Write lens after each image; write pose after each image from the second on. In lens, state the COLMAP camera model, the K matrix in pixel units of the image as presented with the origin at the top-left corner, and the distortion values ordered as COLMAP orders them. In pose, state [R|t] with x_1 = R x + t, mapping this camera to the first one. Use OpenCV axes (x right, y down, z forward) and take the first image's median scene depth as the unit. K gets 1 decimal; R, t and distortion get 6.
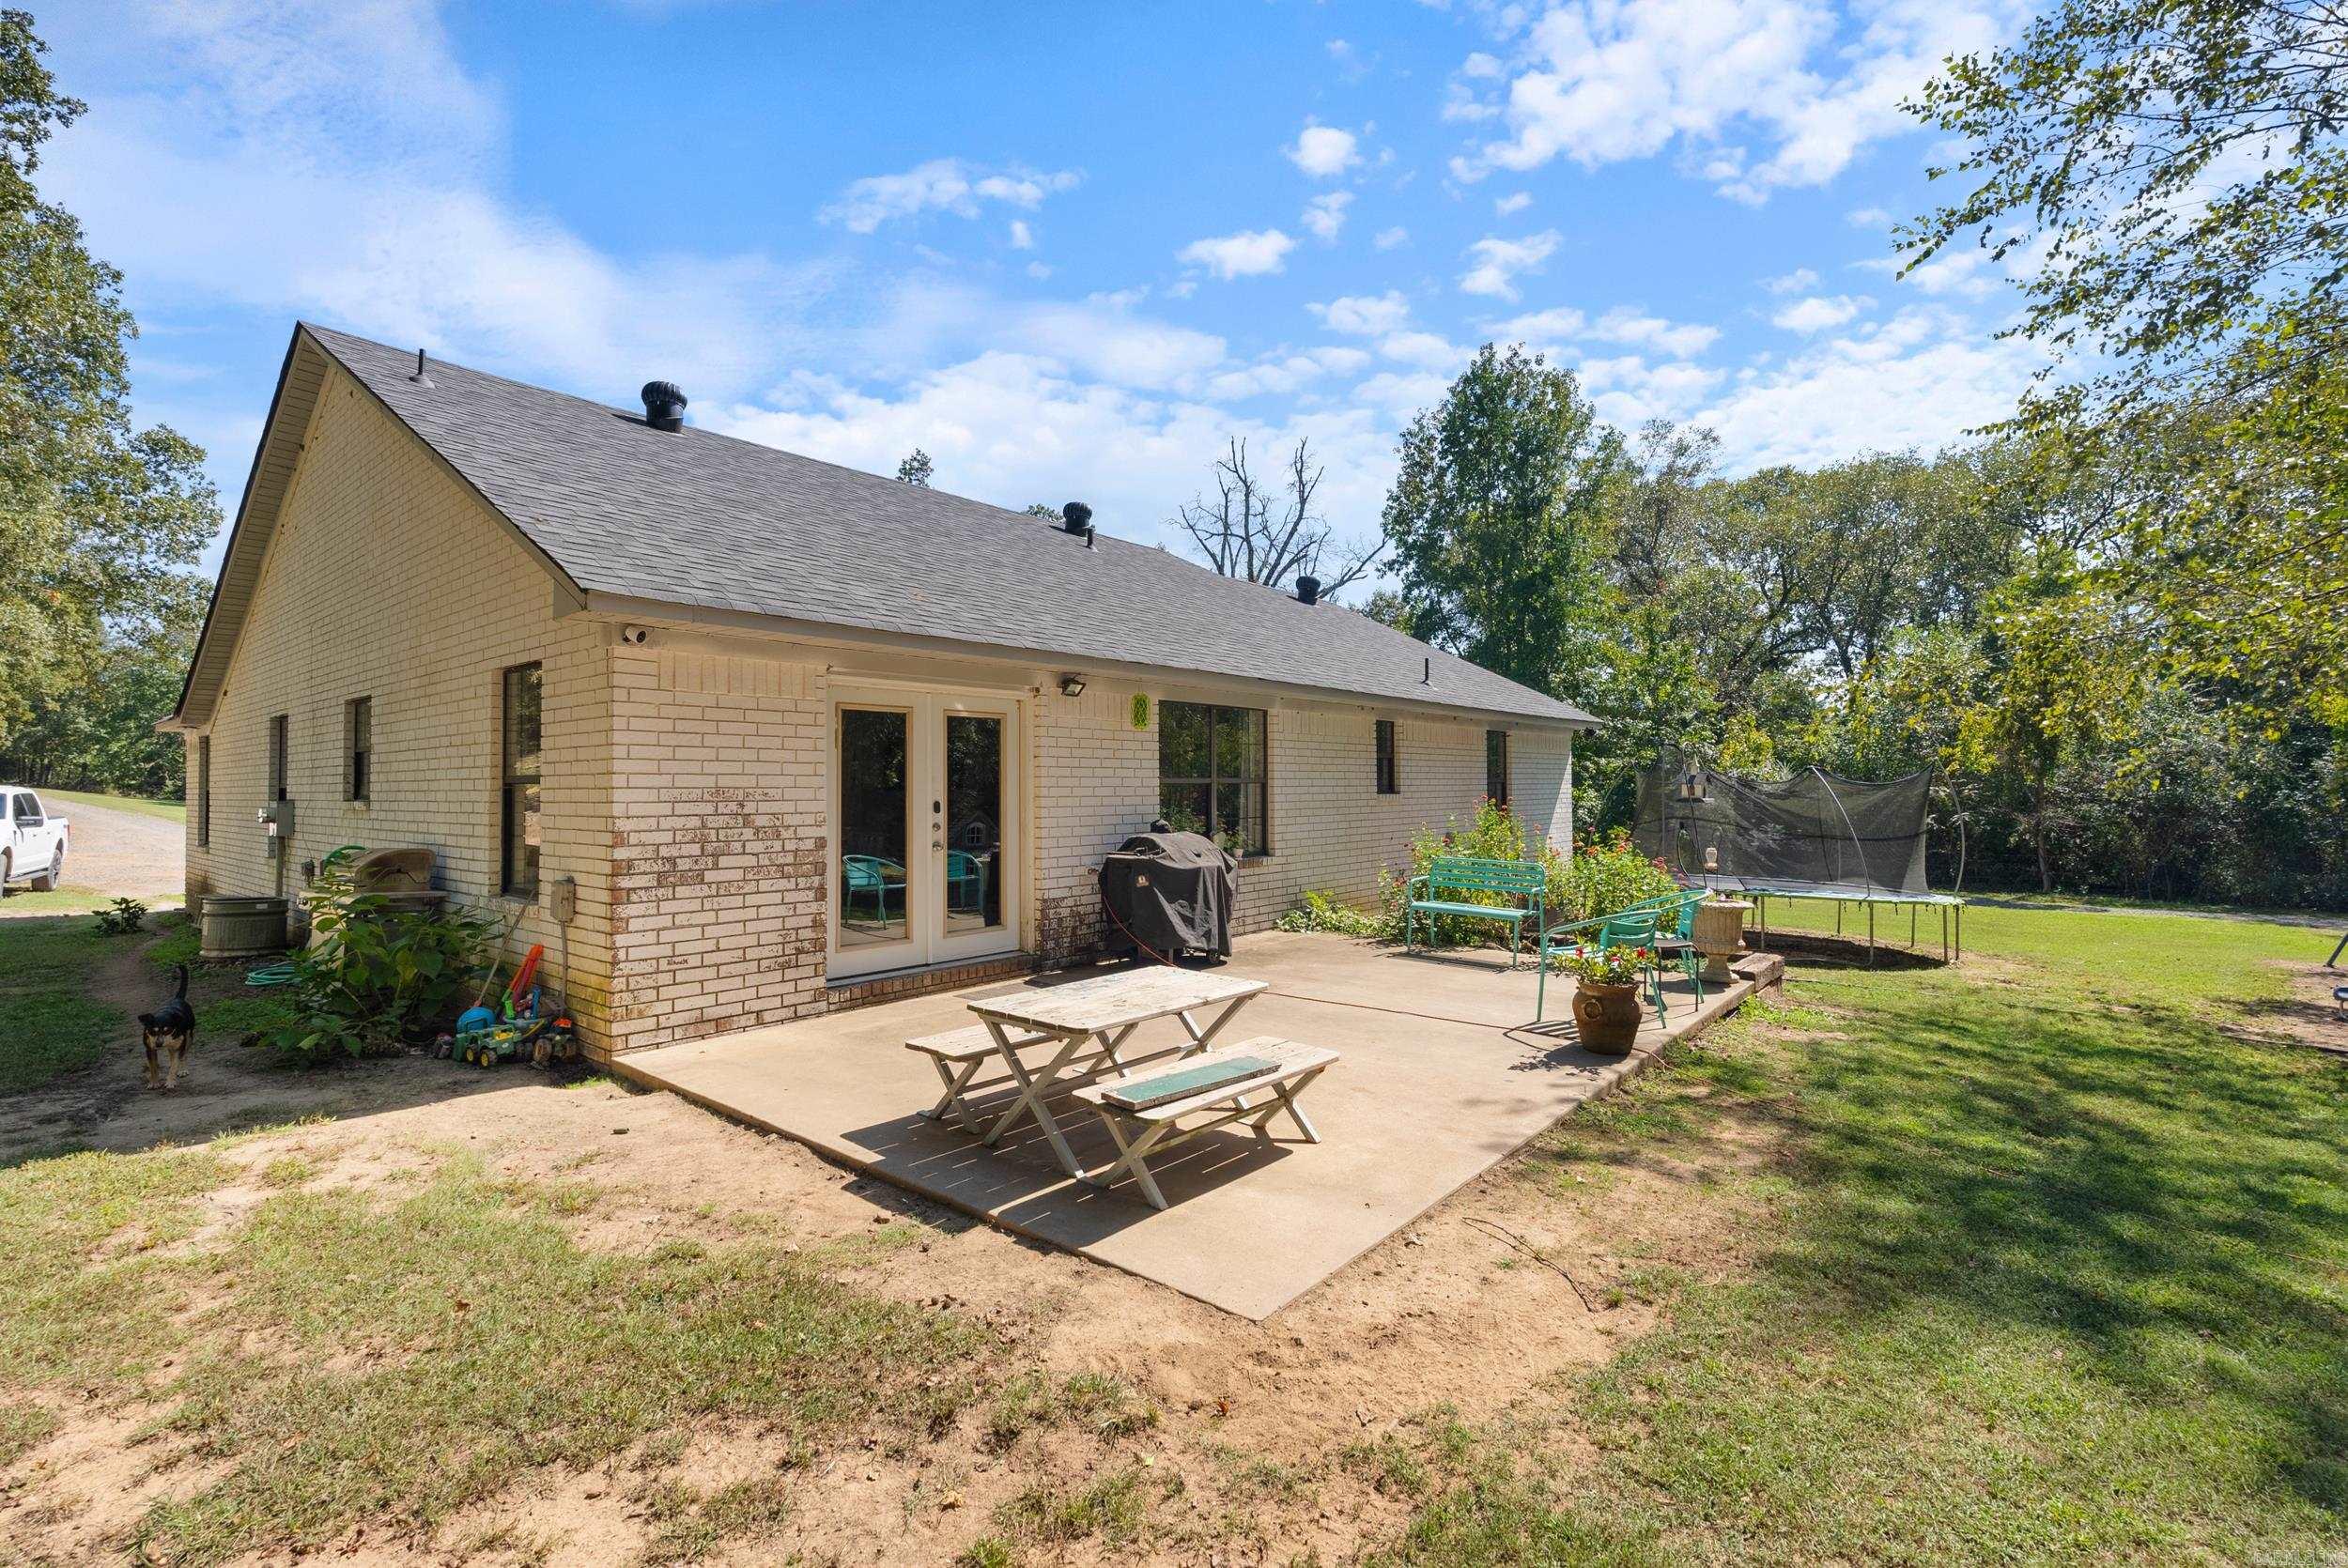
lens RADIAL K [[1049.8, 0, 1169.1], [0, 1049.8, 786.1], [0, 0, 1]] dist [-0.004627, -0.000085]
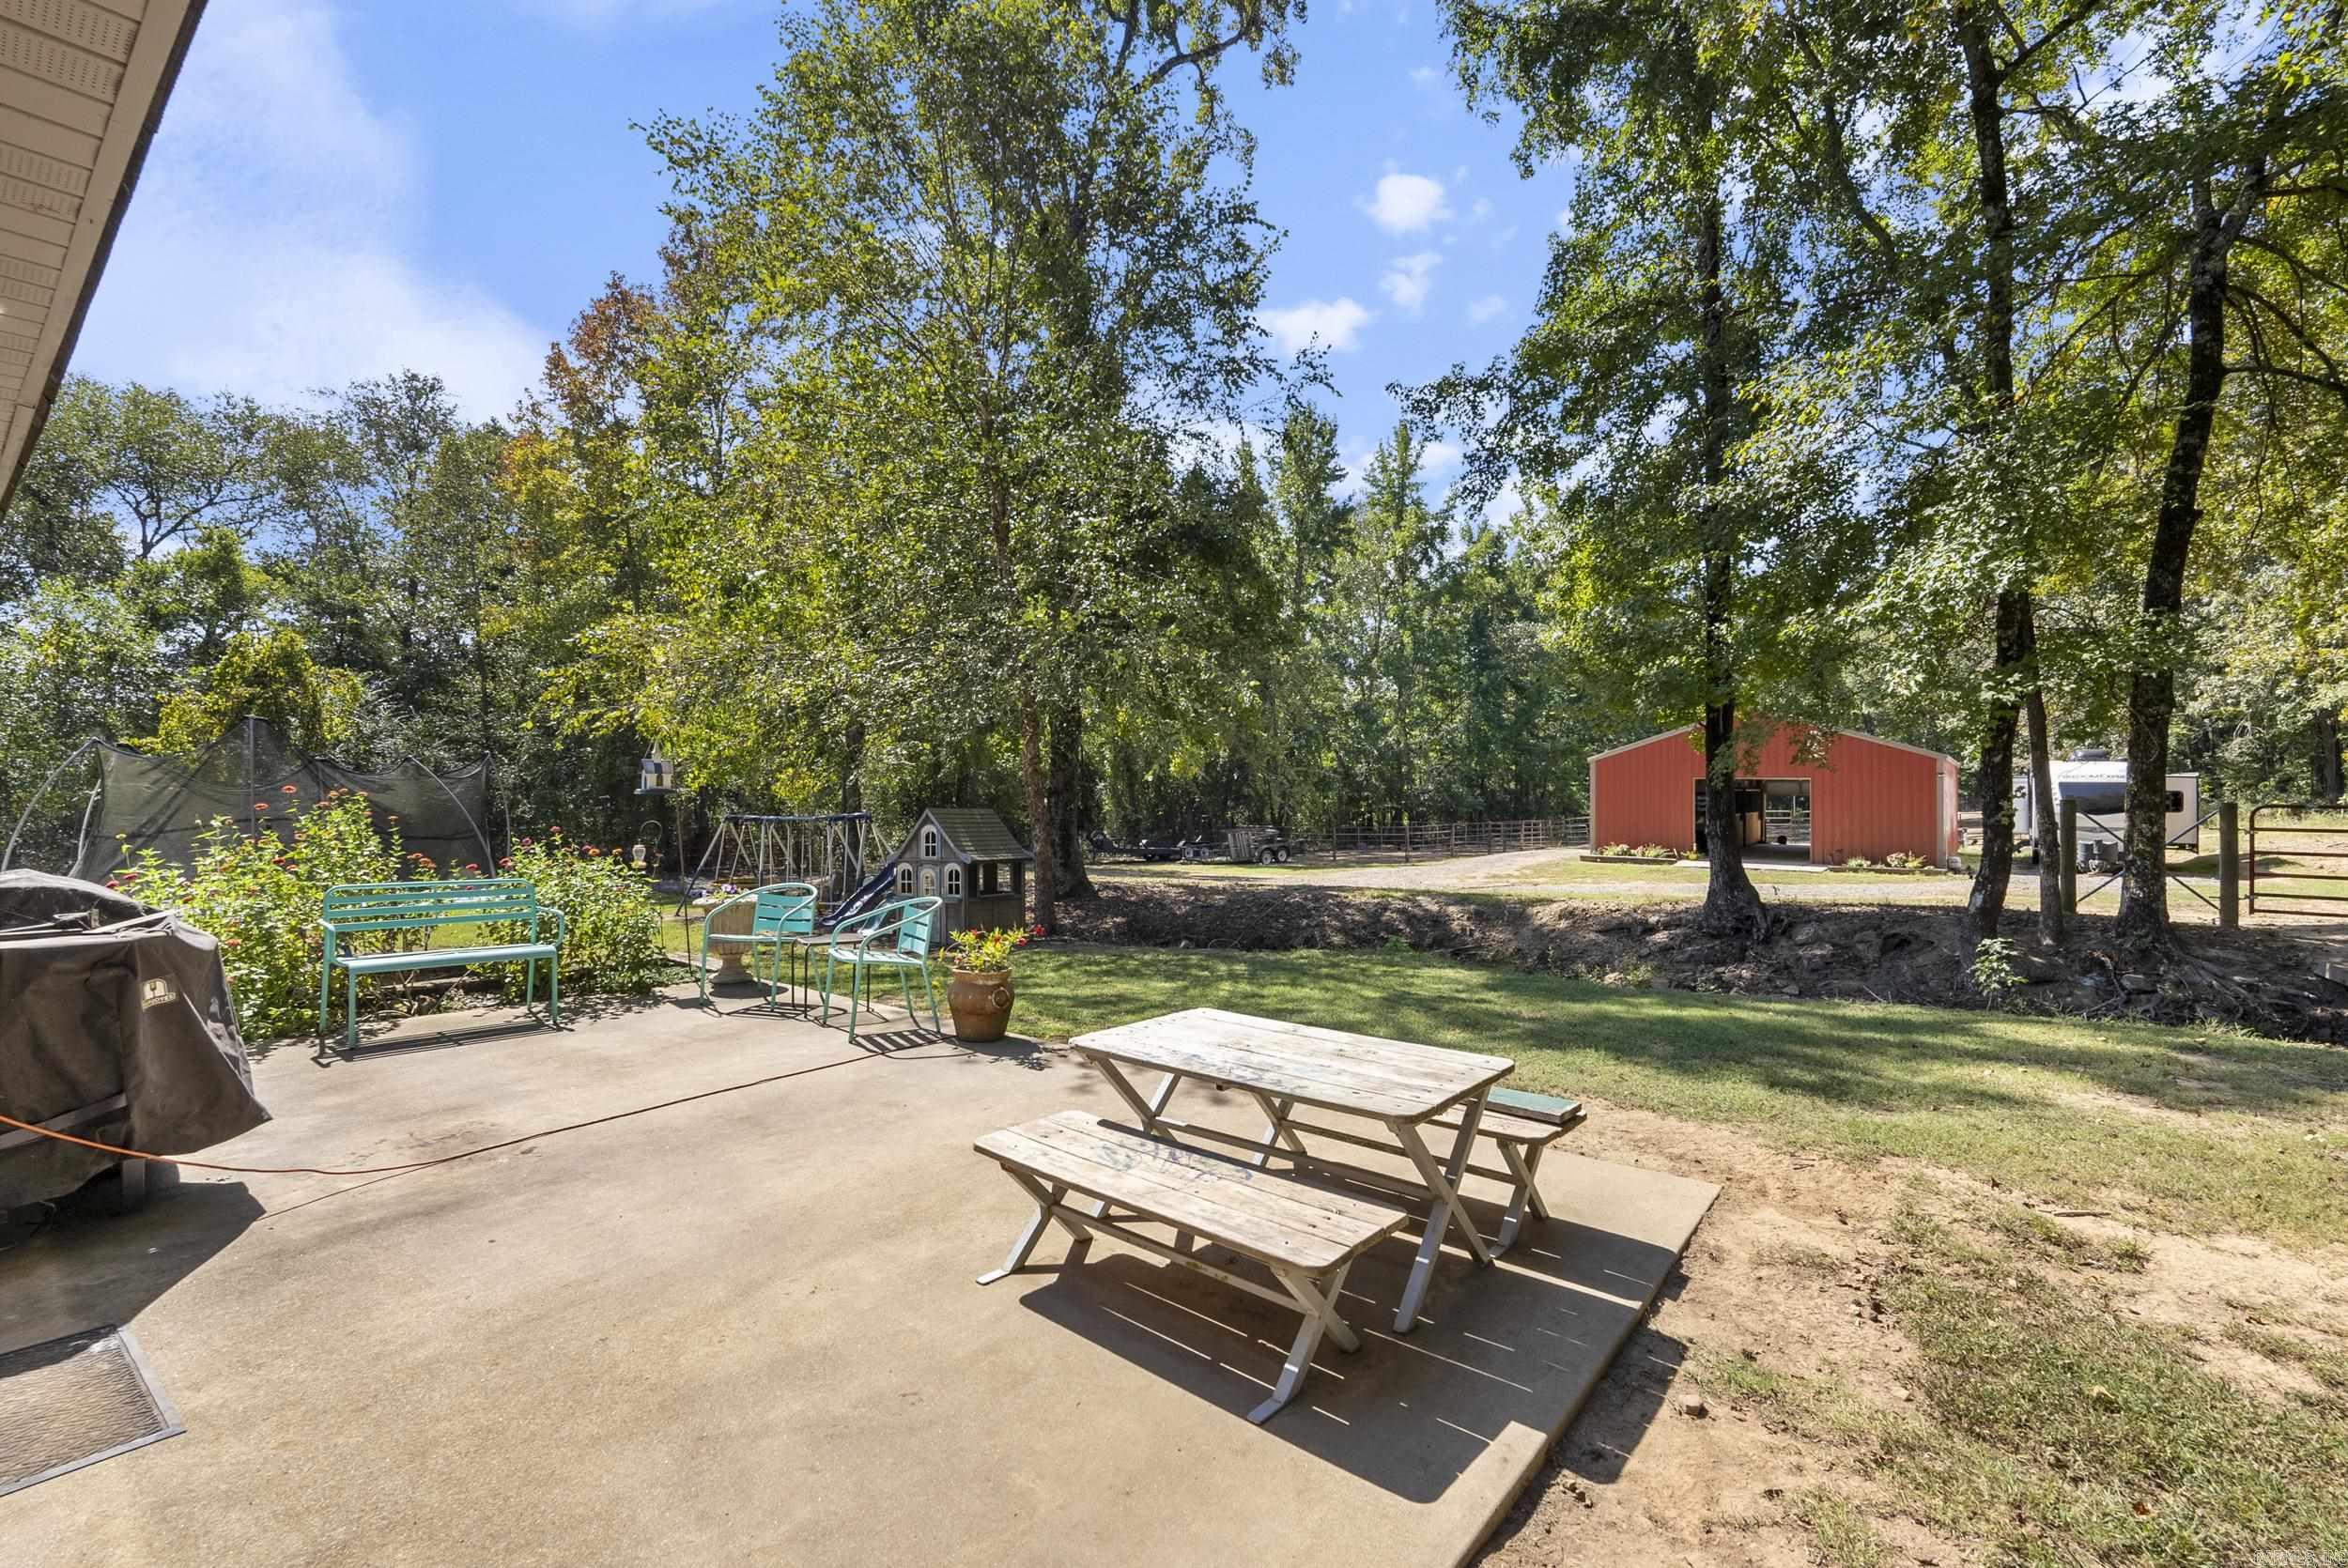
lens RADIAL K [[1049.8, 0, 1169.6], [0, 1049.8, 786.4], [0, 0, 1]] dist [-0.004627, -0.000085]
pose [[-0.040209, 0.003981, 0.999183, -0.954597], [-0.009647, 0.999944, -0.004373, 0.022487], [-0.999145, -0.009815, -0.040169, 1.402646]]
